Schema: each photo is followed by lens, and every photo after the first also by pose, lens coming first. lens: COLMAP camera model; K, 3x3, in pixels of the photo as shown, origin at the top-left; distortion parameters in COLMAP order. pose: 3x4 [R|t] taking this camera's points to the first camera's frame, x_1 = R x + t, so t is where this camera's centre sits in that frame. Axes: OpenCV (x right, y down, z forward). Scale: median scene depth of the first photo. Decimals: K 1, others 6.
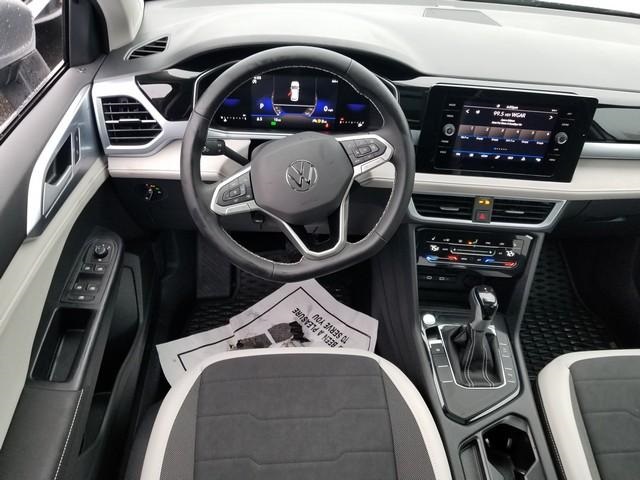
lens RADIAL K [[486.3, 0, 316.0], [0, 486.3, 242.9], [0, 0, 1]] dist [0.034215, -0.052010]
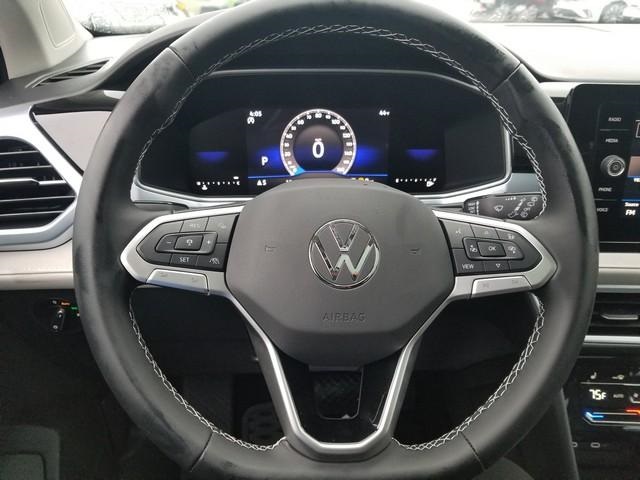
lens RADIAL K [[486.3, 0, 323.0], [0, 486.3, 236.4], [0, 0, 1]] dist [0.034215, -0.052010]
pose [[0.997899, -0.057664, -0.029526, -0.027995], [0.048154, 0.965114, -0.257365, -0.034397], [0.043336, 0.255402, 0.965863, 0.461126]]
